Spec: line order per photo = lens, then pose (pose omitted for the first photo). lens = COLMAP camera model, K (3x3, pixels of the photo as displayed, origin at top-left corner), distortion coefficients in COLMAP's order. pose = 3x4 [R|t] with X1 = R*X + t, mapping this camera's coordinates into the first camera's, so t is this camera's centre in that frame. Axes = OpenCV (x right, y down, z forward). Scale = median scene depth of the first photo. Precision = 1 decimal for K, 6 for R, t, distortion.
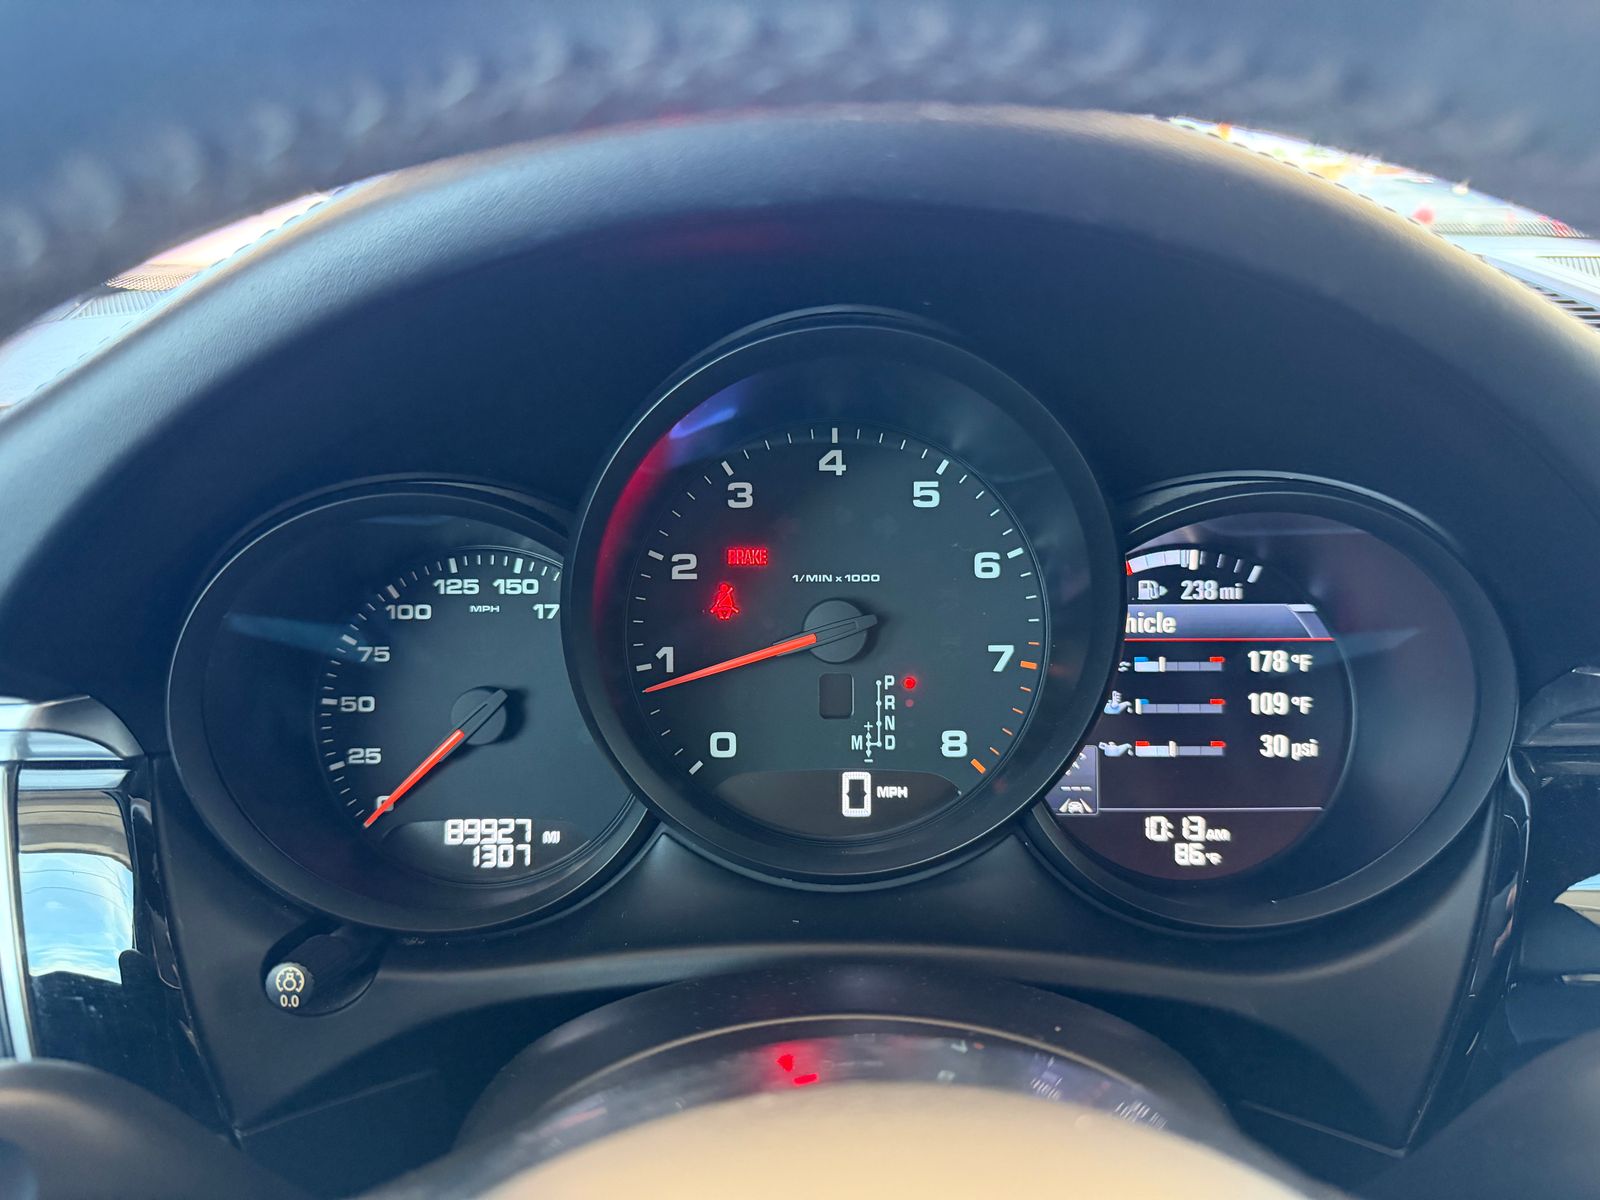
lens RADIAL K [[1145.2, 0, 801.6], [0, 1145.2, 577.5], [0, 0, 1]] dist [0.067389, -0.080597]
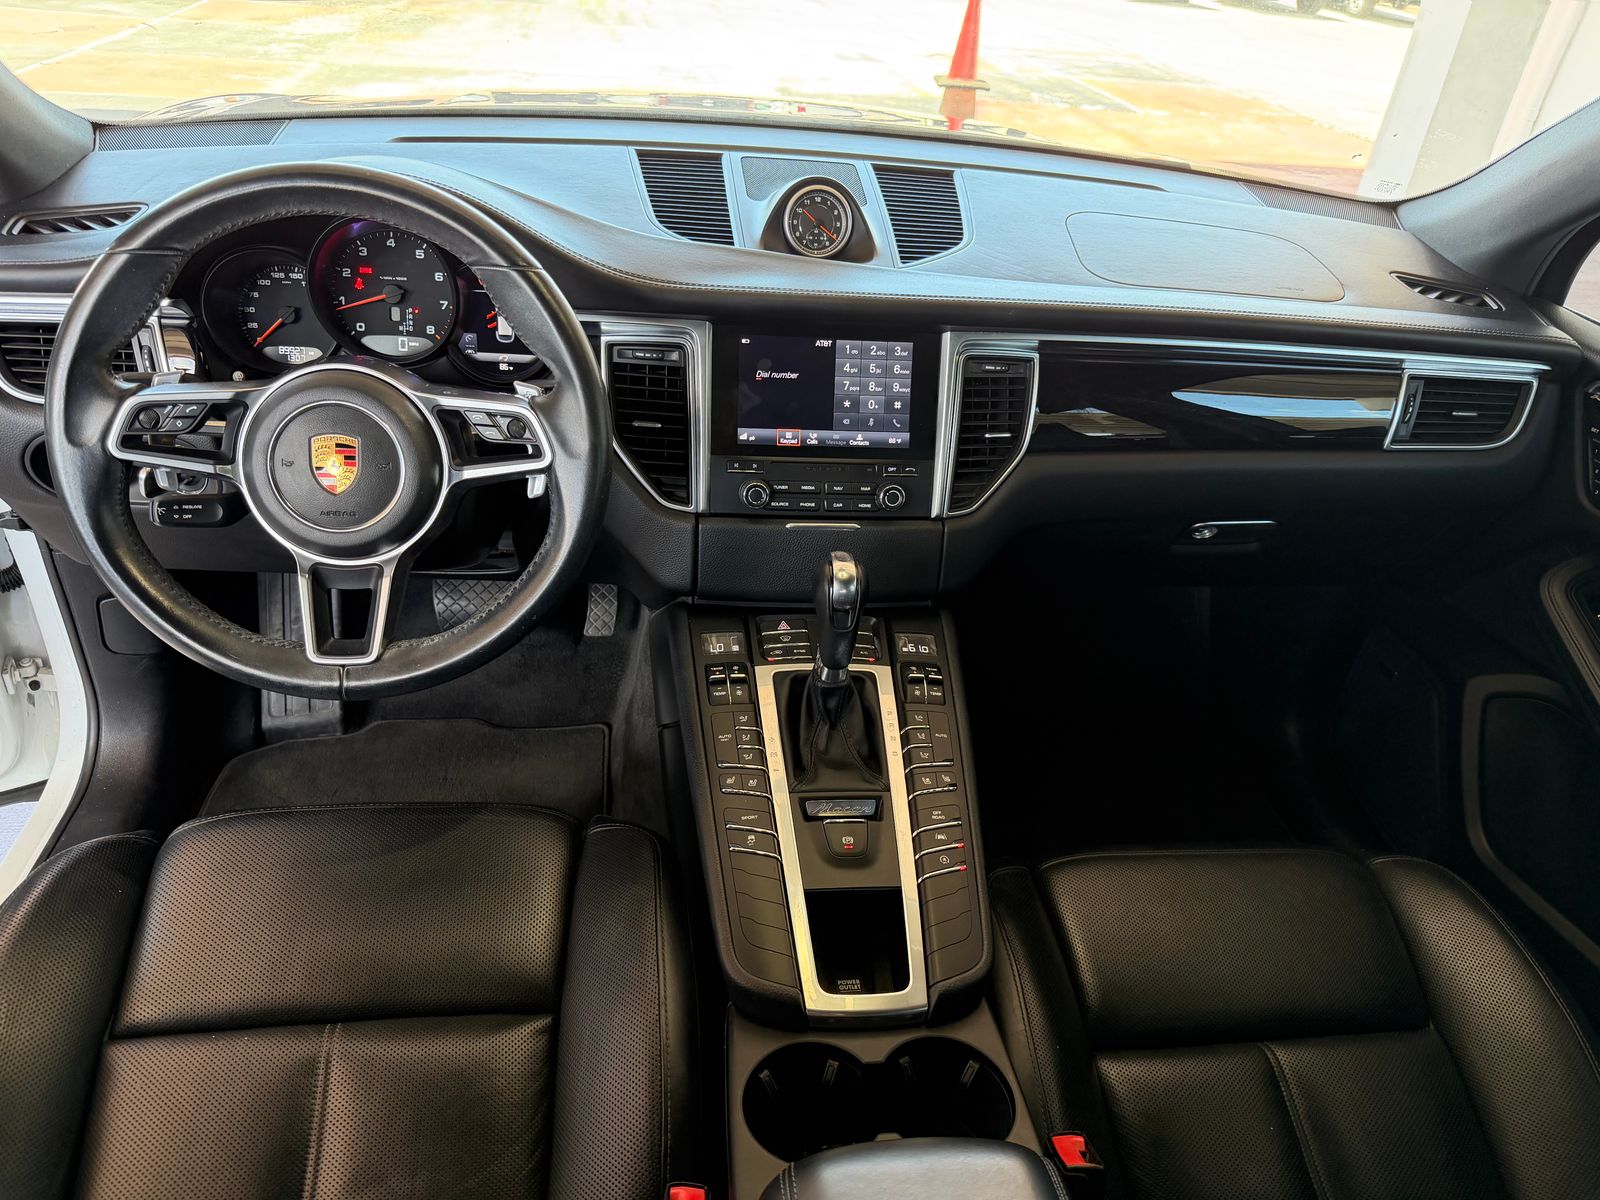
lens RADIAL K [[1145.3, 0, 800.0], [0, 1145.3, 600.0], [0, 0, 1]] dist [0.068129, -0.132714]
pose [[0.994170, 0.022915, 0.105358, 0.892473], [-0.047806, 0.969537, 0.240233, 0.045069], [-0.096644, -0.243869, 0.964981, -2.660399]]
